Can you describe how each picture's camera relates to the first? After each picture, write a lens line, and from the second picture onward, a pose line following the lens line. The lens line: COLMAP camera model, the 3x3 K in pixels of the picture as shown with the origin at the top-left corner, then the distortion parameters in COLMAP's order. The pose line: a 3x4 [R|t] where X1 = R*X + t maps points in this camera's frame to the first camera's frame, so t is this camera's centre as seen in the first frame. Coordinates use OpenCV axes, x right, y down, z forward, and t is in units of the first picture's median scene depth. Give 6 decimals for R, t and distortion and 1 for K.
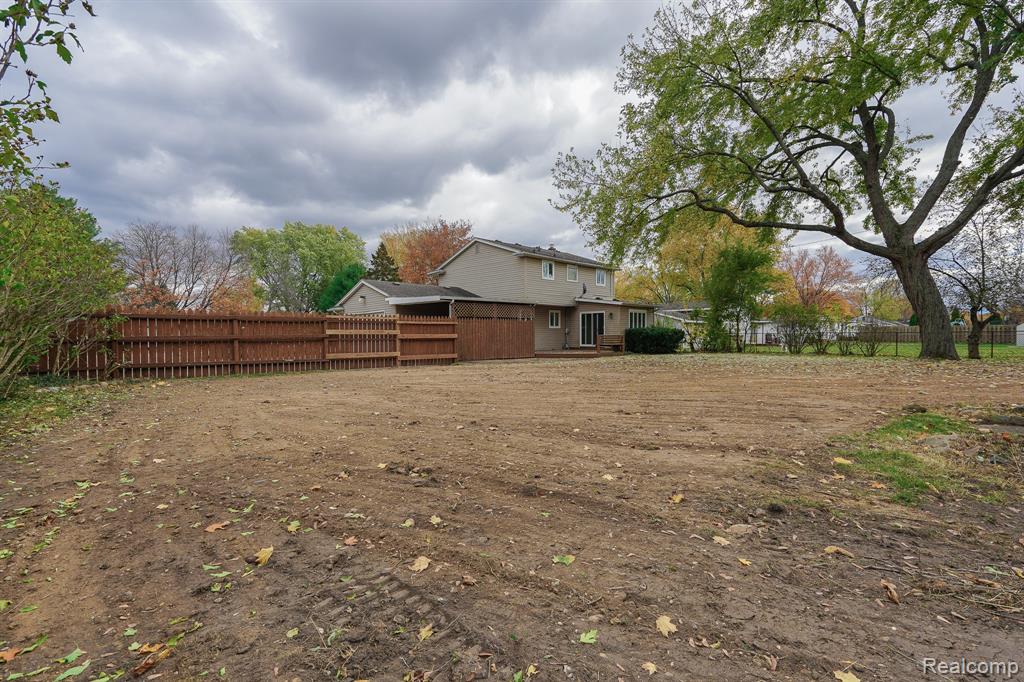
lens RADIAL K [[471.9, 0, 508.4], [0, 471.9, 339.0], [0, 0, 1]] dist [-0.024466, 0.000831]
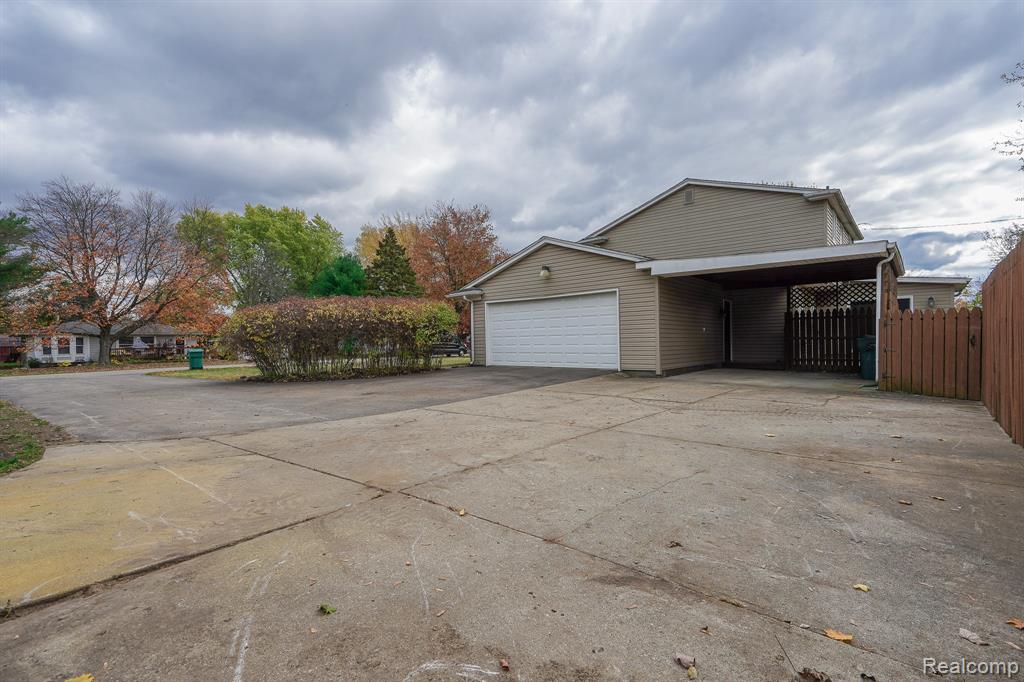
lens RADIAL K [[471.9, 0, 516.3], [0, 471.9, 344.4], [0, 0, 1]] dist [-0.024466, 0.000831]
pose [[0.993921, -0.006813, 0.109886, -0.794746], [0.006967, 0.999975, -0.001016, -0.007798], [-0.109876, 0.001776, 0.993944, 0.952559]]
